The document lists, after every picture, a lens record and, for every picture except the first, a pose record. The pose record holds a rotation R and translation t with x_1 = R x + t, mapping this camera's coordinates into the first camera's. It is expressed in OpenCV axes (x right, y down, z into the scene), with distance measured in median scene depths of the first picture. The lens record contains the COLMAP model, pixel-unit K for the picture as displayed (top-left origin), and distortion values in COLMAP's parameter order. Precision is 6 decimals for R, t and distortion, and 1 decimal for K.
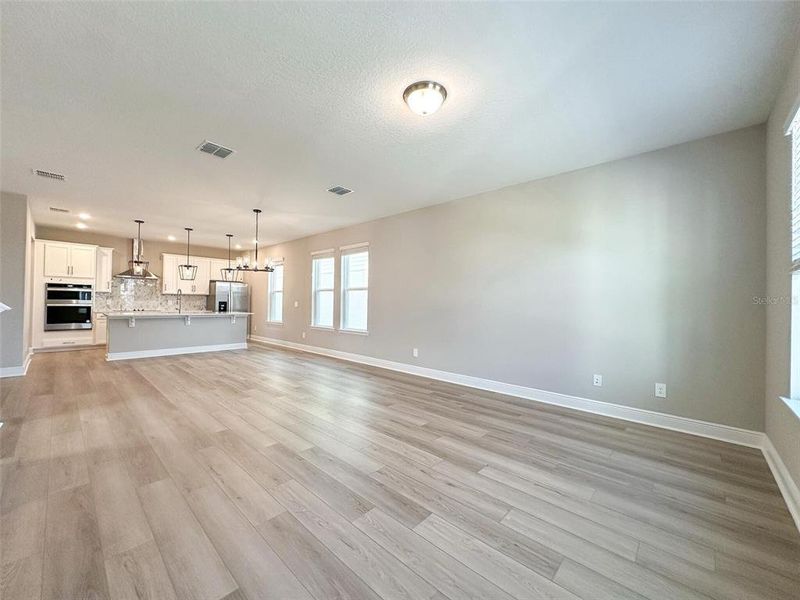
lens RADIAL K [[321.6, 0, 404.7], [0, 321.6, 303.0], [0, 0, 1]] dist [-0.002919, 0.000977]
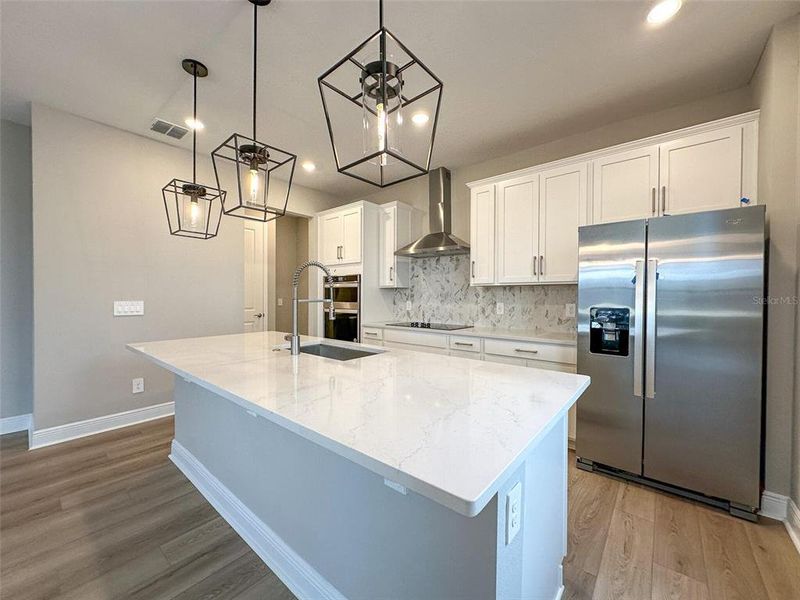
lens RADIAL K [[321.6, 0, 398.2], [0, 321.6, 298.2], [0, 0, 1]] dist [-0.002919, 0.000977]
pose [[0.021866, -0.008261, -0.999727, -0.483933], [-0.004312, 0.999956, -0.008358, -0.013912], [0.999752, 0.004493, 0.021829, 1.203894]]
